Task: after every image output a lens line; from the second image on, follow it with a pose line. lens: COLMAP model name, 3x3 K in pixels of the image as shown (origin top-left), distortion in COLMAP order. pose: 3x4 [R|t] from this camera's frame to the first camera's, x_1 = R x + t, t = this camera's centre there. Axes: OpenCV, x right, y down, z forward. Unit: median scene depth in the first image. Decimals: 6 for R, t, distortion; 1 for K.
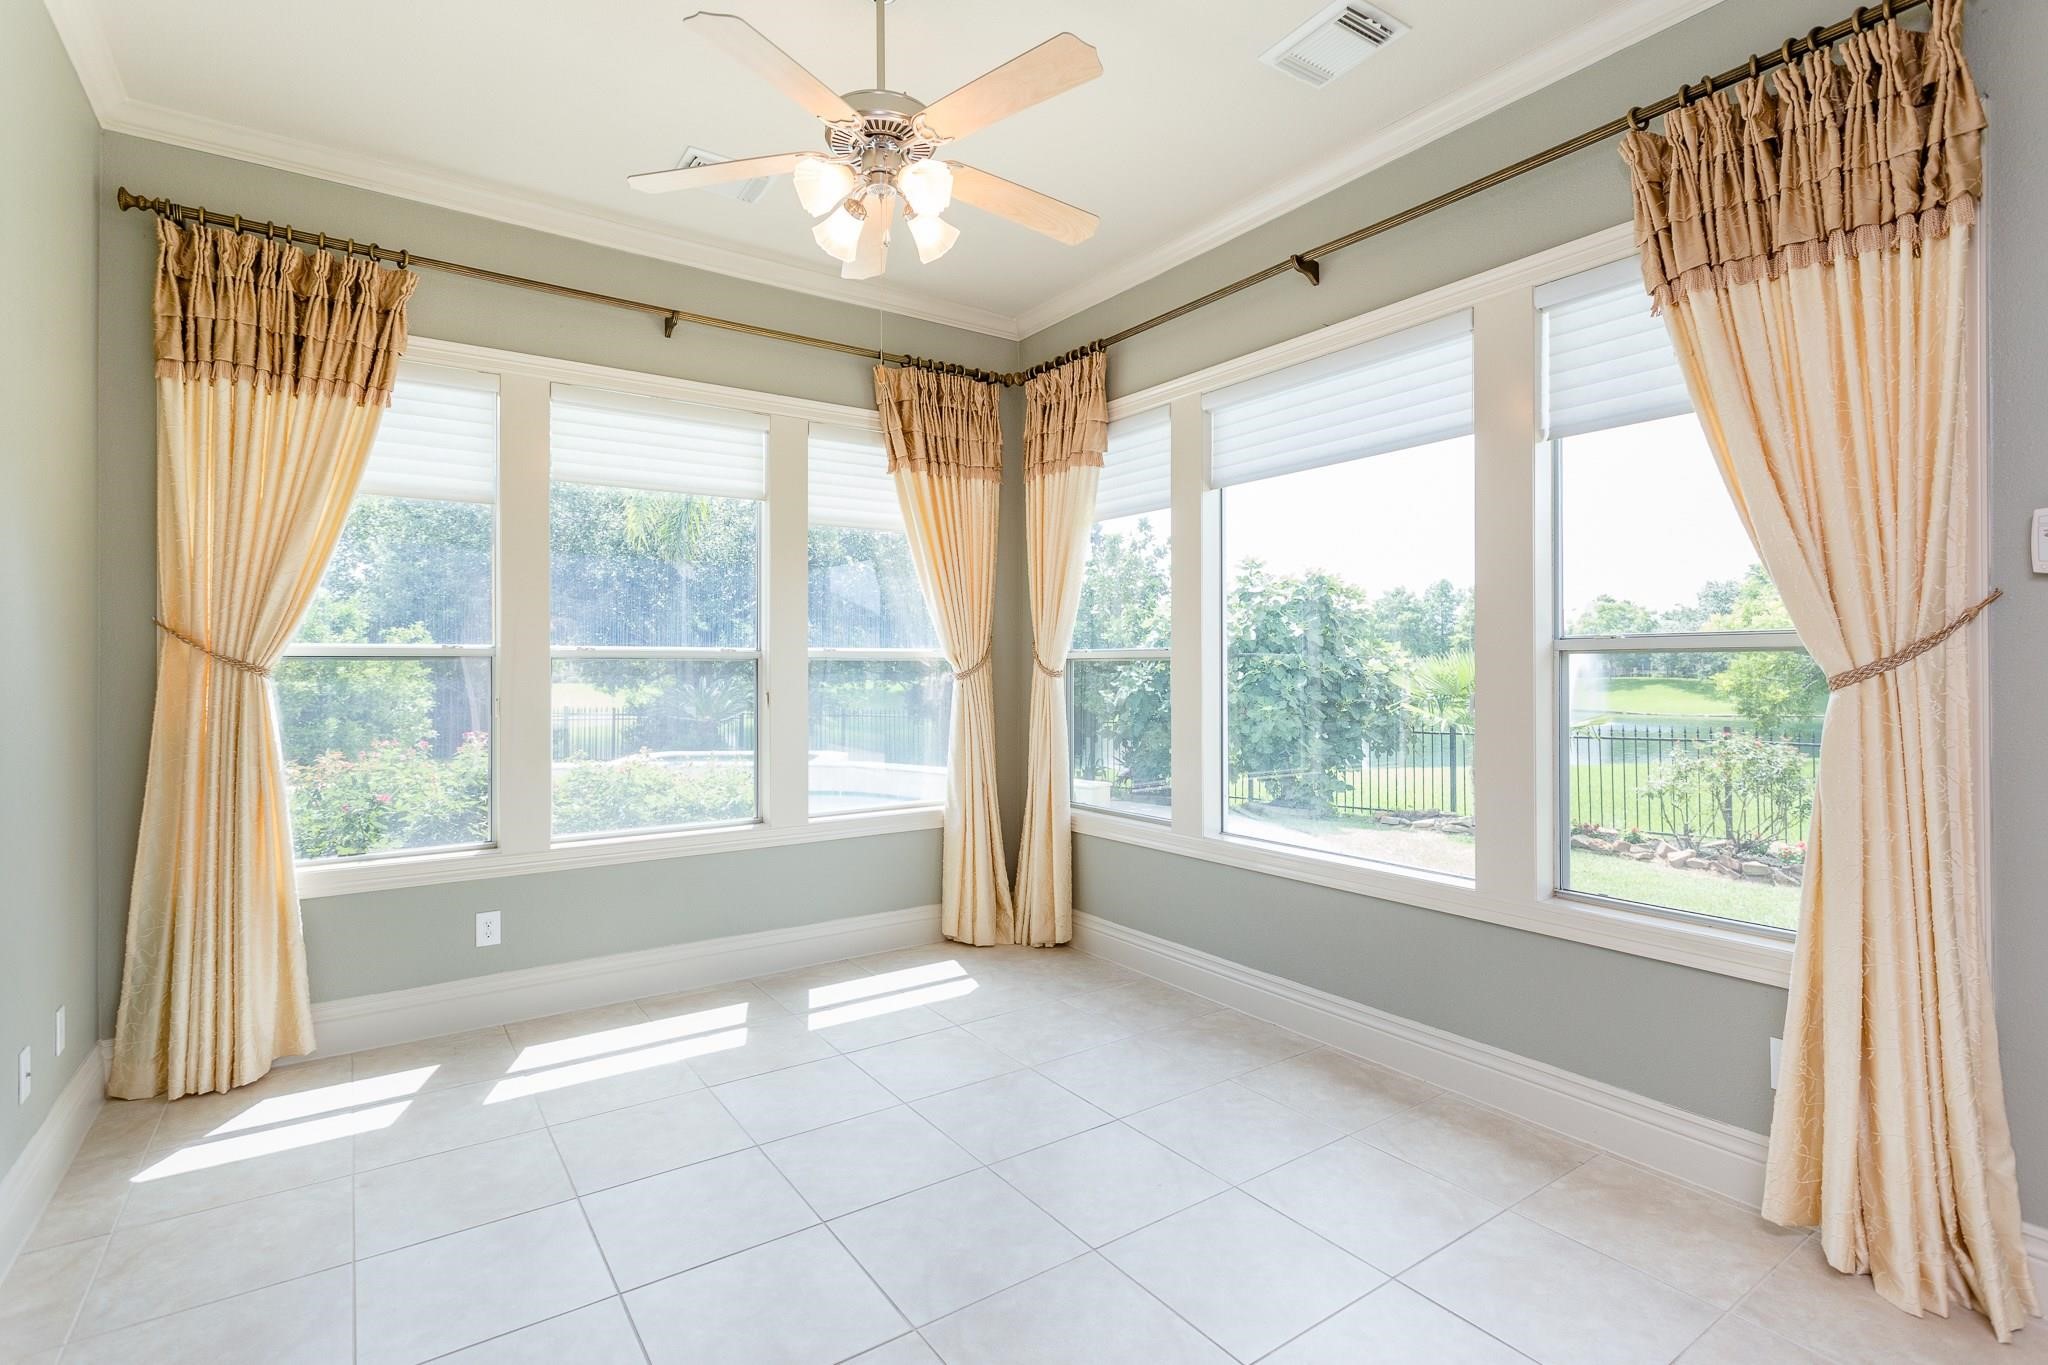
lens RADIAL K [[977.8, 0, 1006.2], [0, 977.8, 664.1], [0, 0, 1]] dist [0.006048, 0.000905]
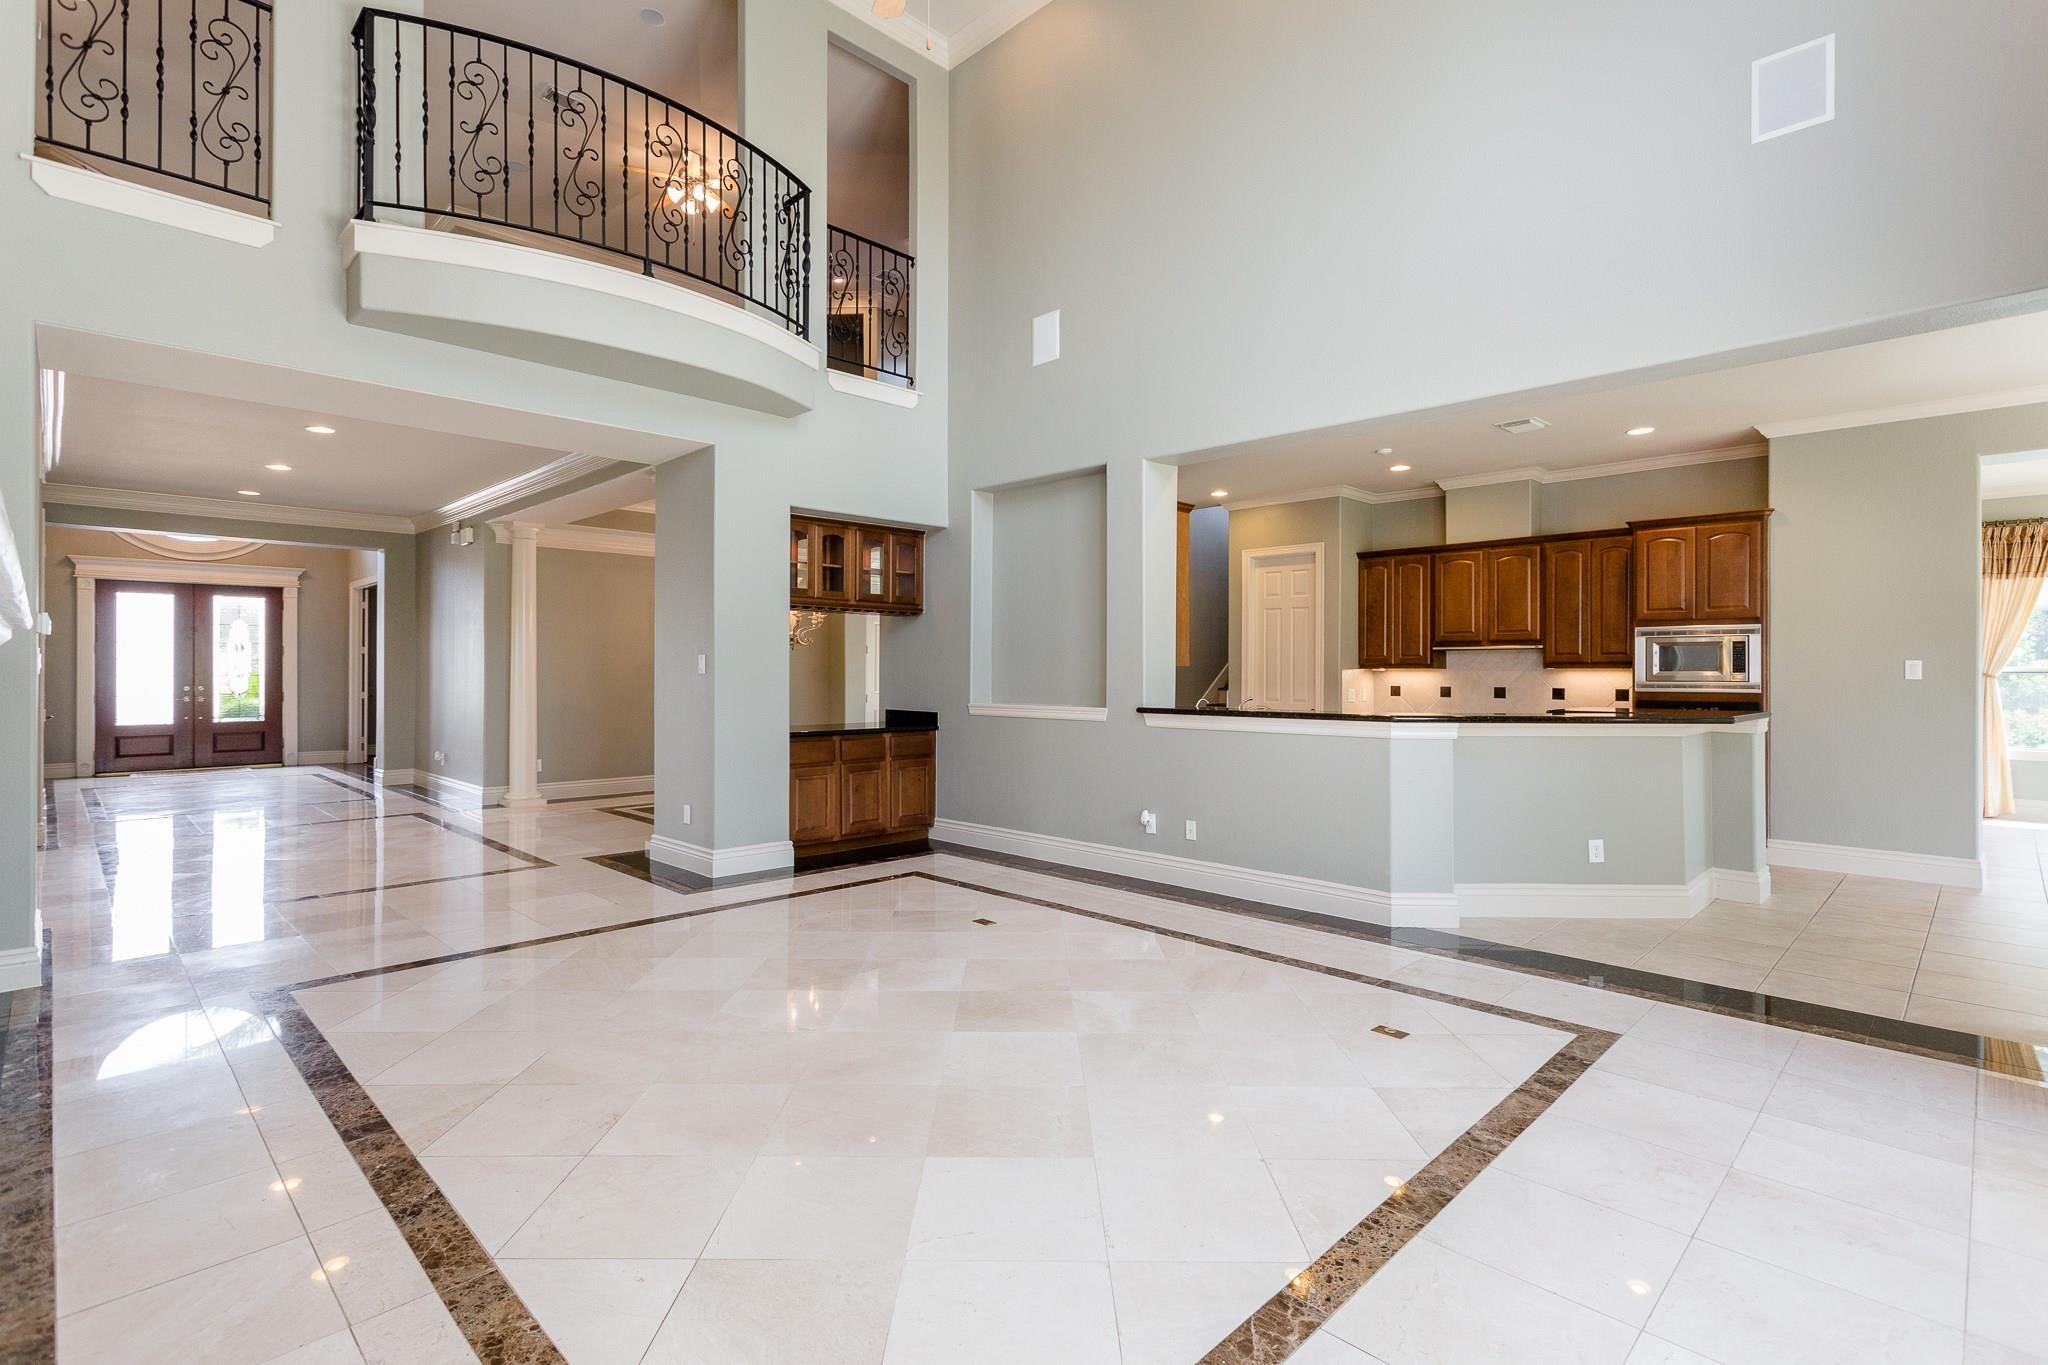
lens RADIAL K [[977.8, 0, 1040.4], [0, 977.8, 670.2], [0, 0, 1]] dist [0.006048, 0.000905]
pose [[0.197441, 0.000563, -0.980315, 1.445813], [-0.001959, 0.999998, 0.000180, -0.007237], [0.980313, 0.001885, 0.197442, -2.197253]]
